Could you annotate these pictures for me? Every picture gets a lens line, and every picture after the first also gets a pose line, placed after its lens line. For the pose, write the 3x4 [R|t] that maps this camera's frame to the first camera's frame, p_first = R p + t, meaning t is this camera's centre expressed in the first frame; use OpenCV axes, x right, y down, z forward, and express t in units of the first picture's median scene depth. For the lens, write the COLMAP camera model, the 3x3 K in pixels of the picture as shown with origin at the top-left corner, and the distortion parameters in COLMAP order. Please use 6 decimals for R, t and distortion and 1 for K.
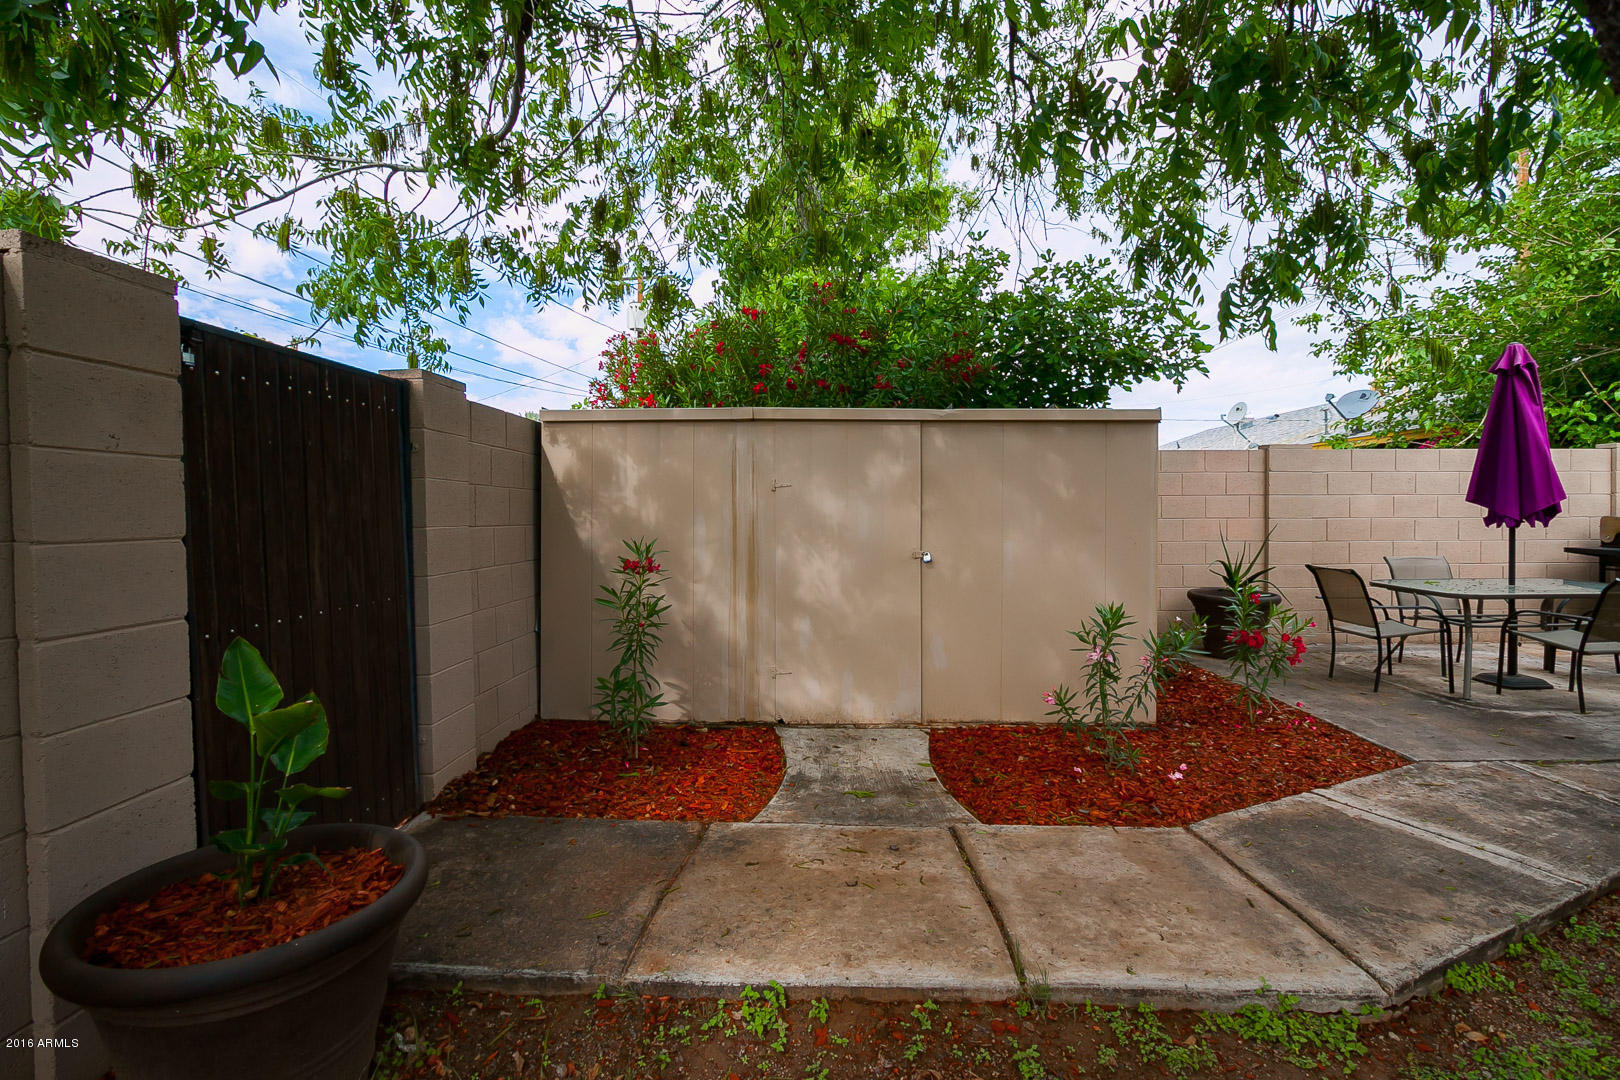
lens RADIAL K [[730.2, 0, 810.0], [0, 730.2, 540.0], [0, 0, 1]] dist [0.000188, -0.000133]
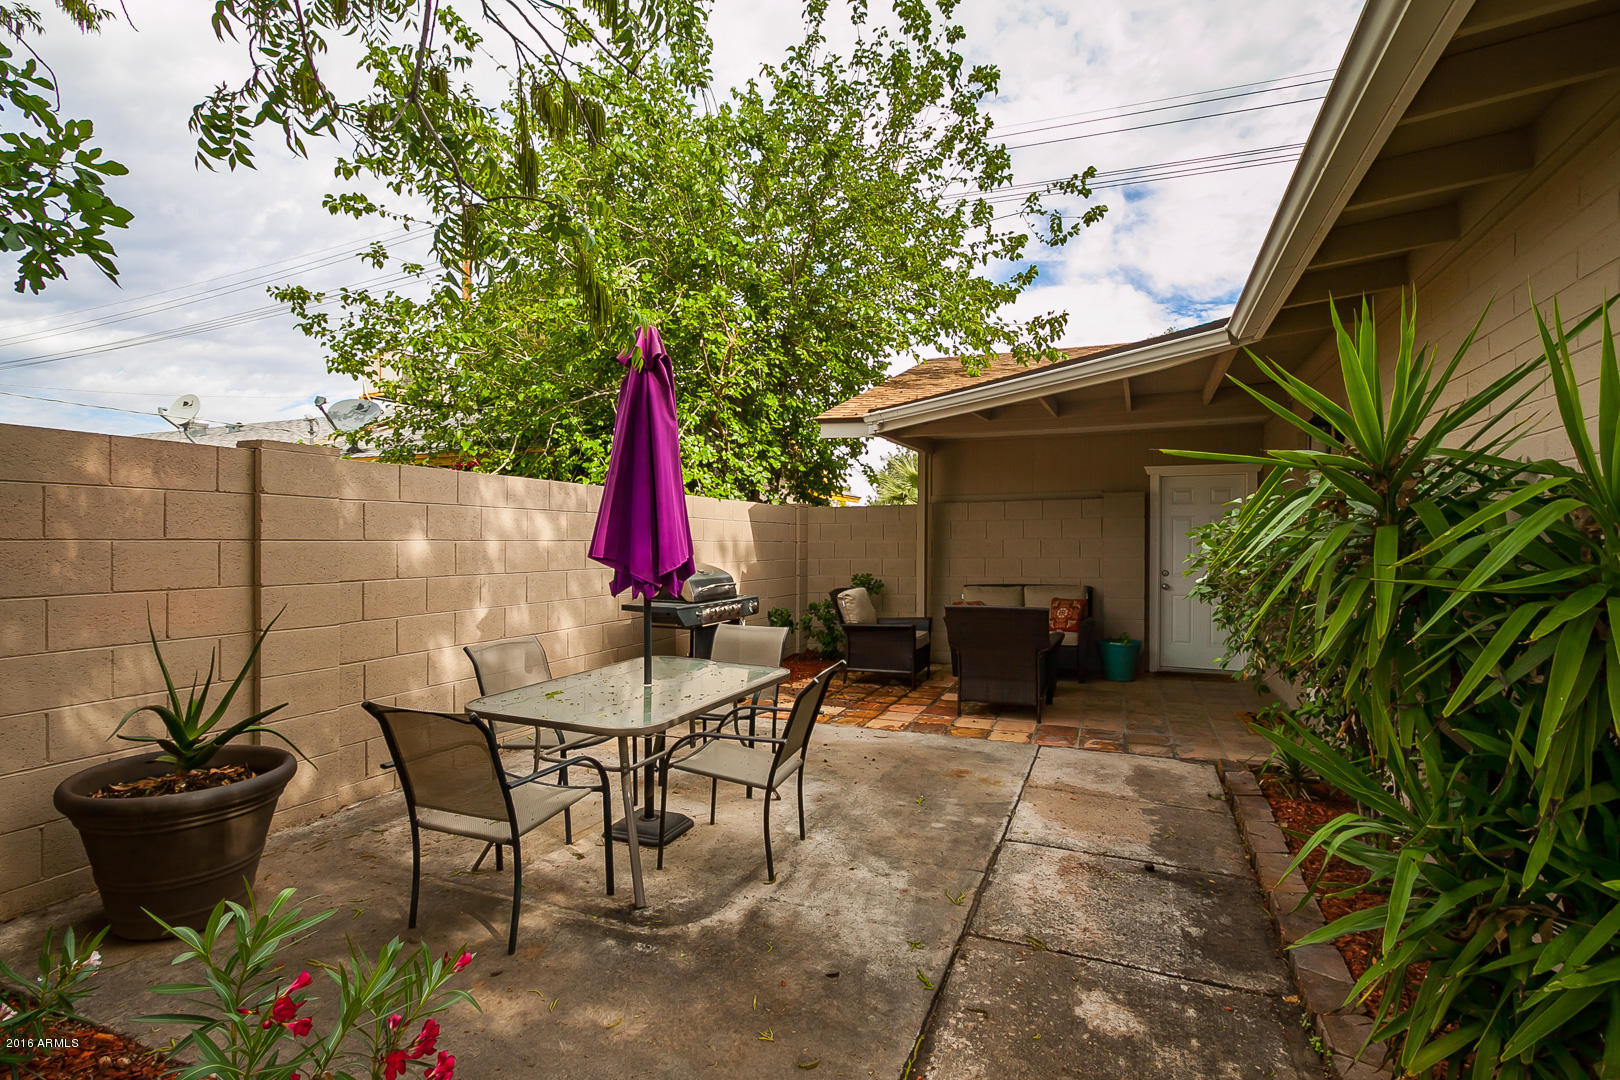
lens RADIAL K [[765.5, 0, 808.2], [0, 765.5, 523.8], [0, 0, 1]] dist [-0.004604, -0.000606]
pose [[0.347966, 0.023616, 0.937210, 0.266285], [0.033535, 0.998729, -0.037617, -0.040326], [-0.936907, 0.044518, 0.346732, 0.464674]]
